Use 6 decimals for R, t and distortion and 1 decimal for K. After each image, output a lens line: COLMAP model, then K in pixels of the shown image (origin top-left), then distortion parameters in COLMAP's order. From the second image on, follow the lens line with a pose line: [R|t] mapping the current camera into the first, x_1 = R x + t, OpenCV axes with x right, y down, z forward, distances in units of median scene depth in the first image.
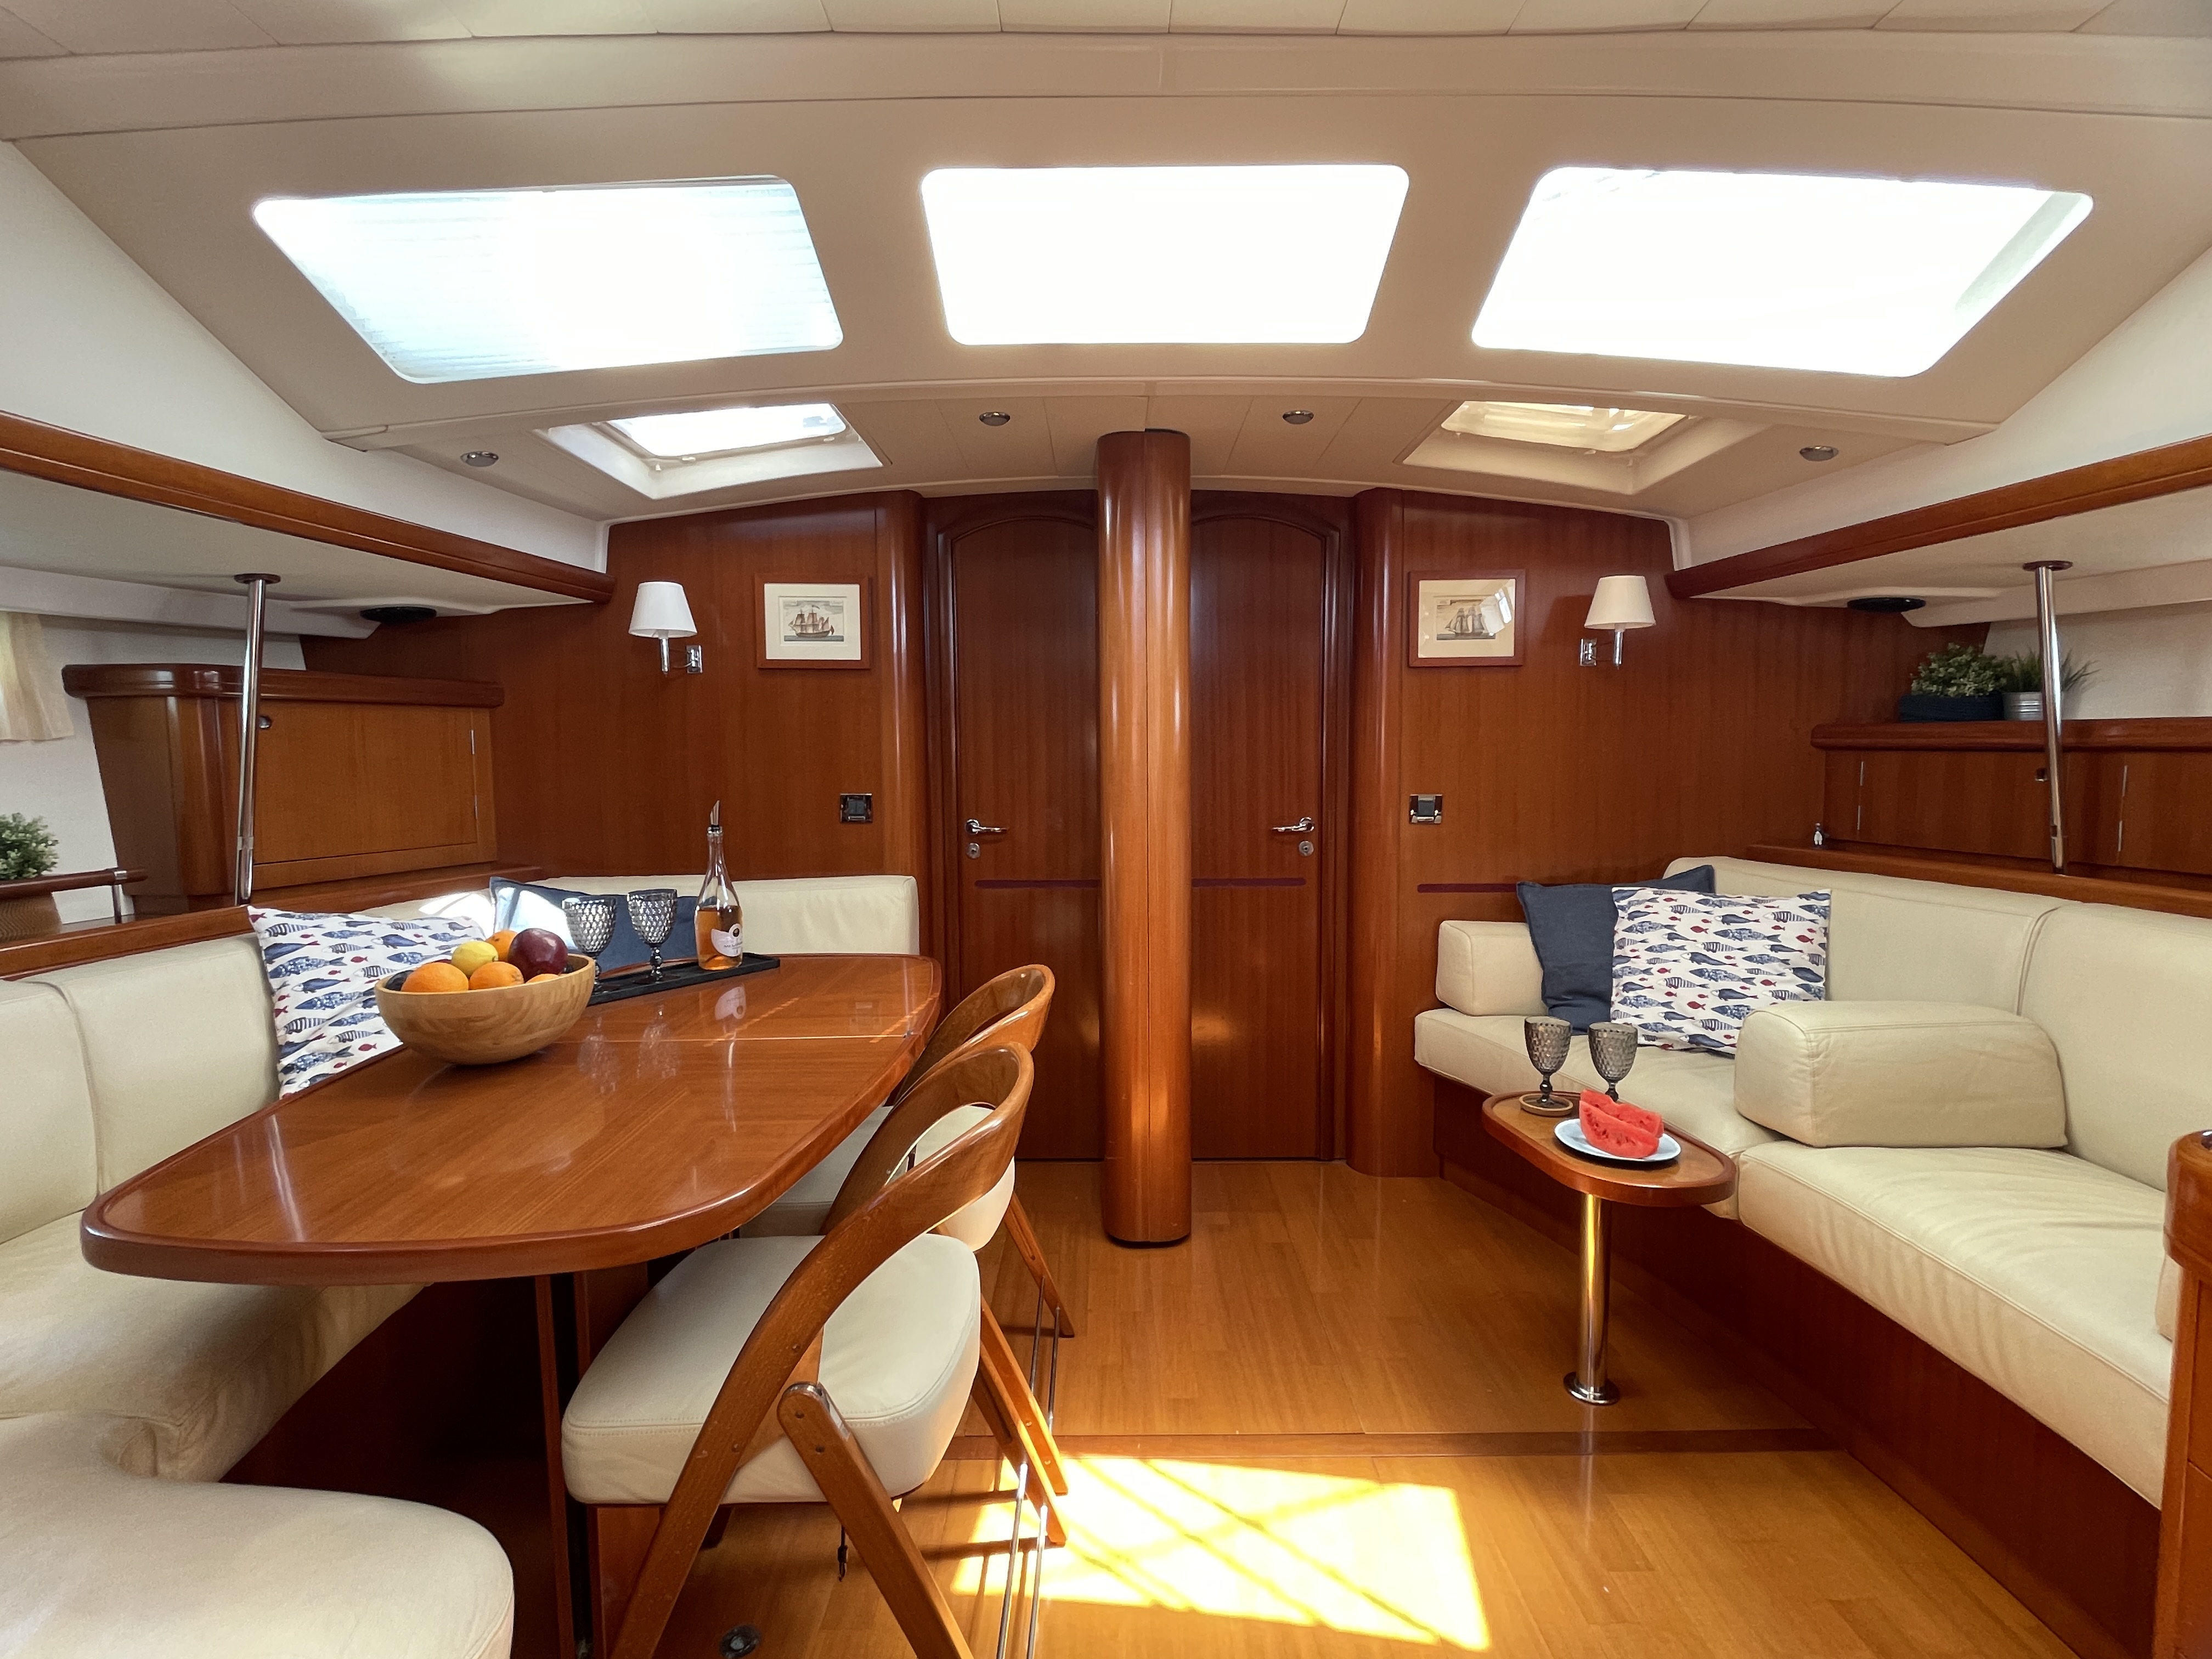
lens RADIAL K [[1044.4, 0, 1108.8], [0, 1044.4, 824.1], [0, 0, 1]] dist [-0.000500, 0.000086]
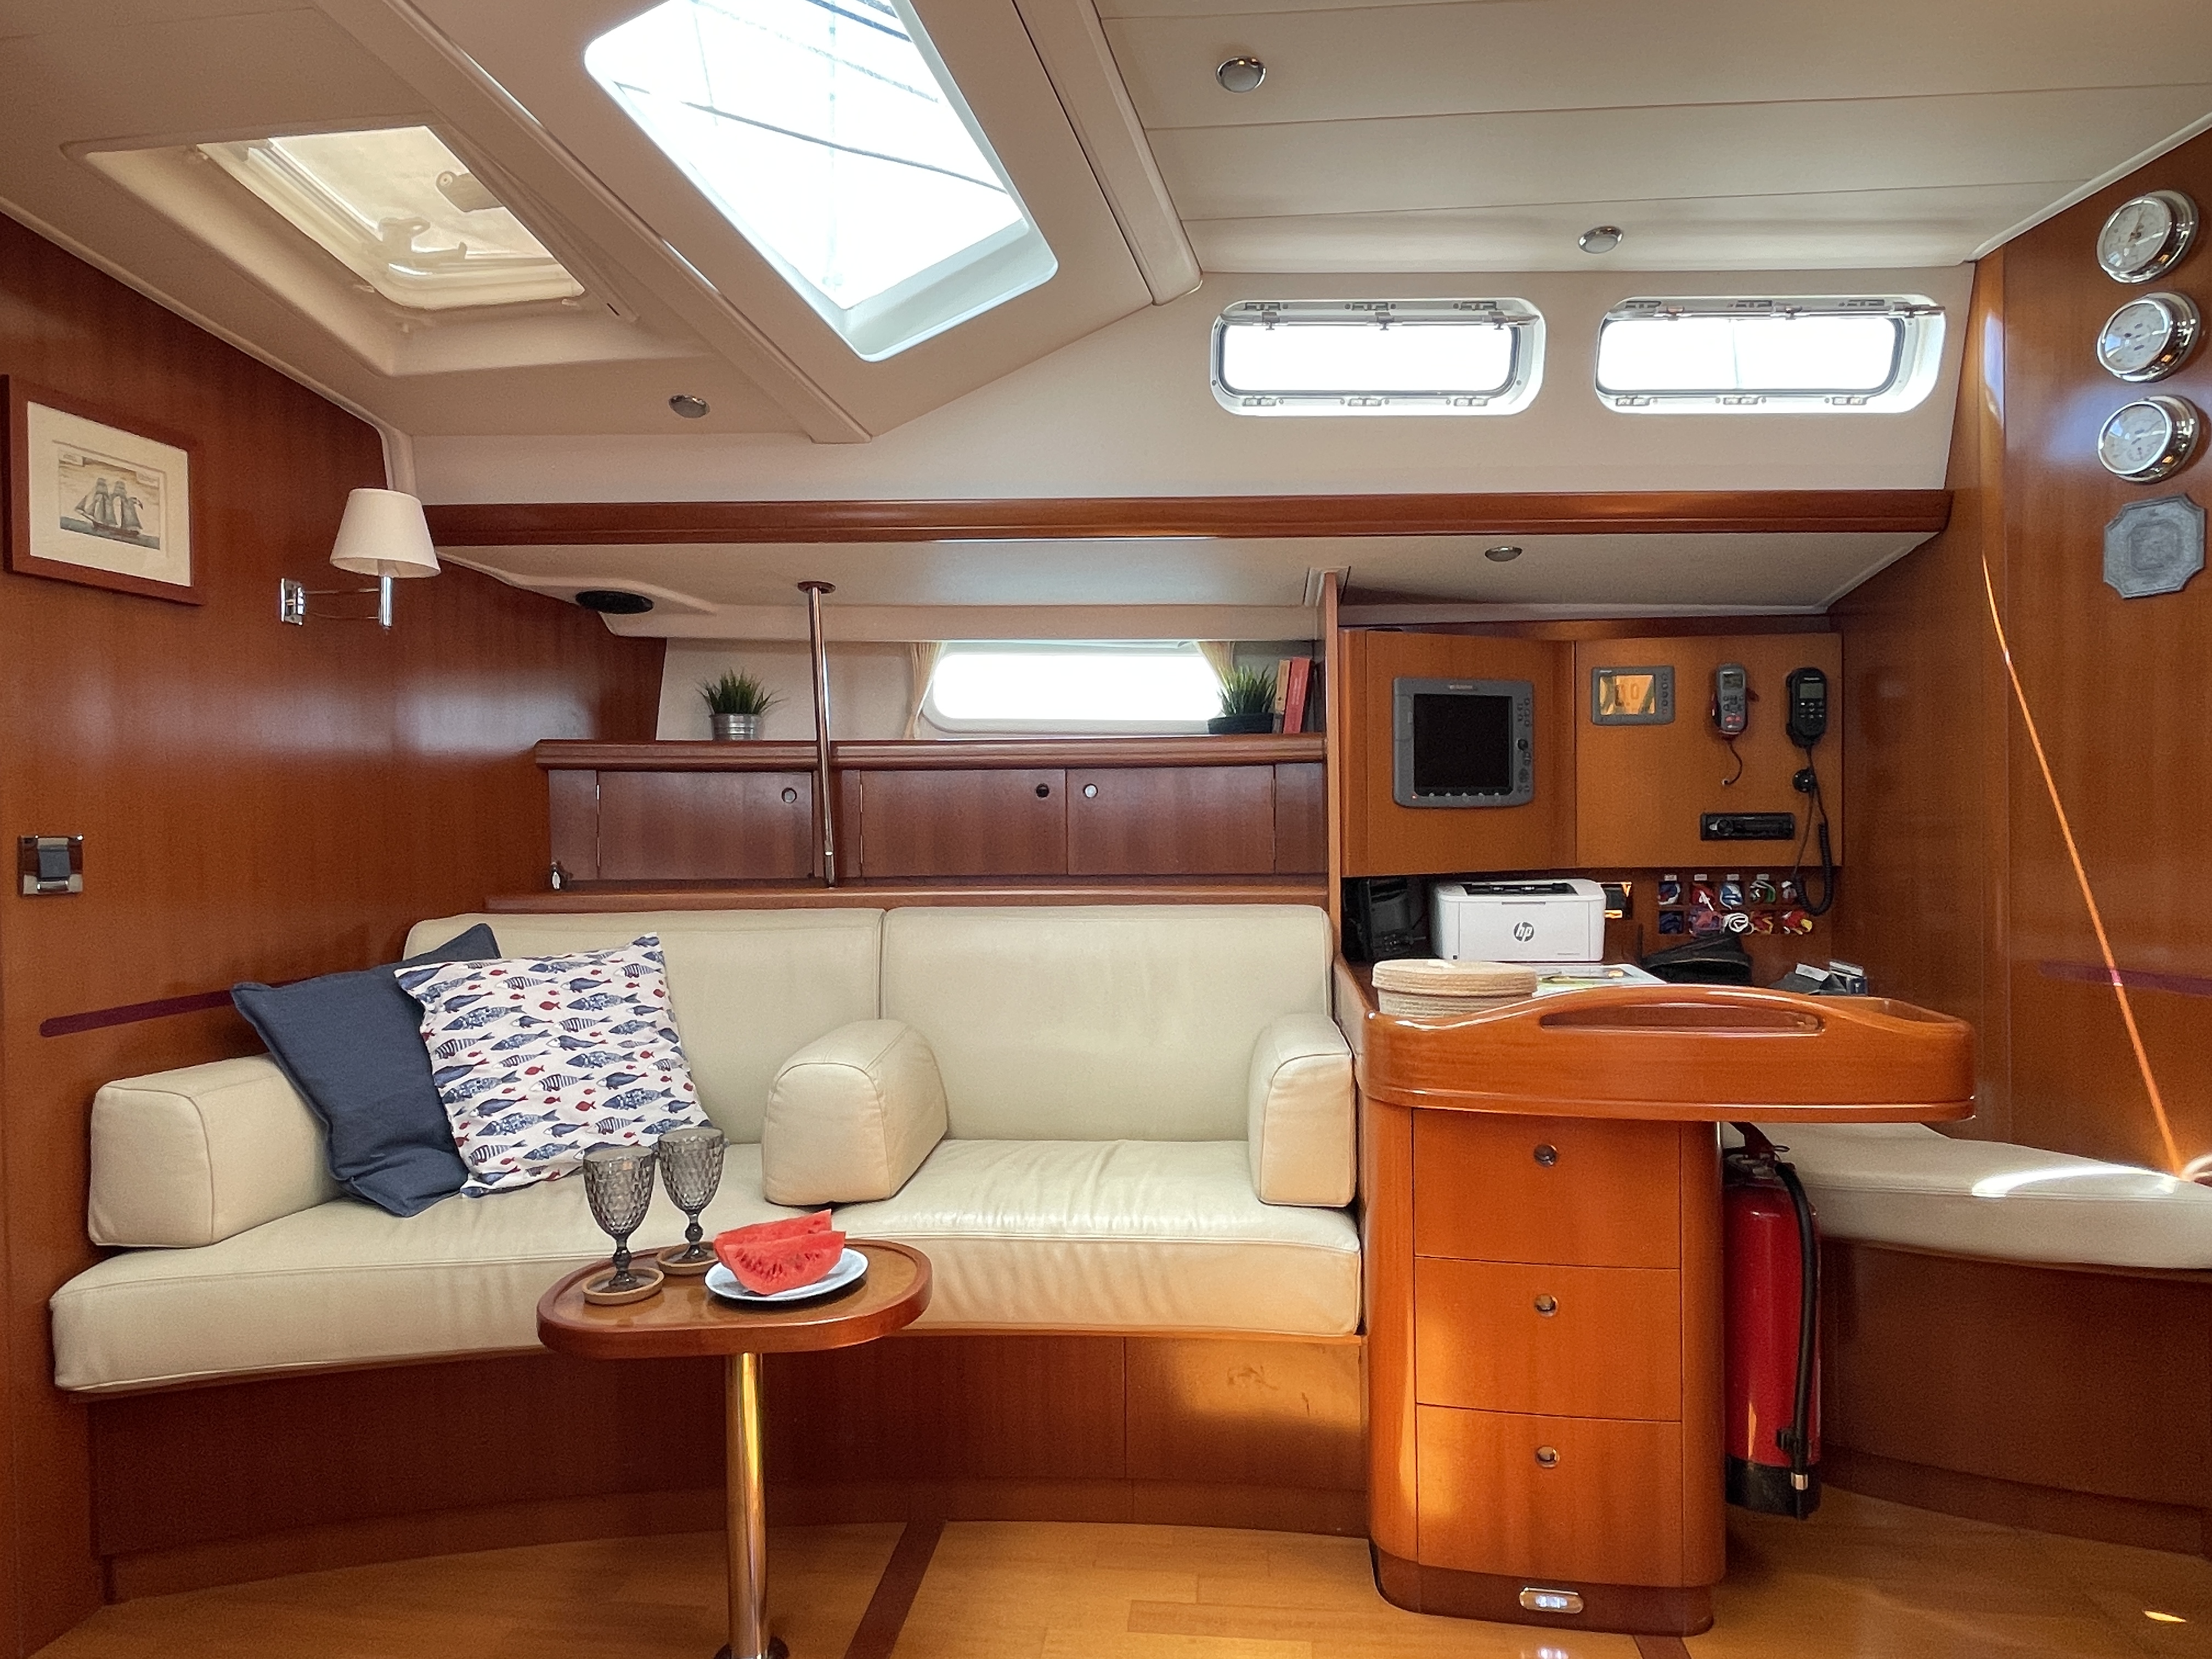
lens RADIAL K [[1312.4, 0, 1108.8], [0, 1312.4, 825.6], [0, 0, 1]] dist [-0.005696, -0.001617]
pose [[0.095742, -0.001457, 0.995405, -0.304316], [0.083437, 0.996491, -0.006567, 0.014857], [-0.991903, 0.083682, 0.095527, 0.519995]]
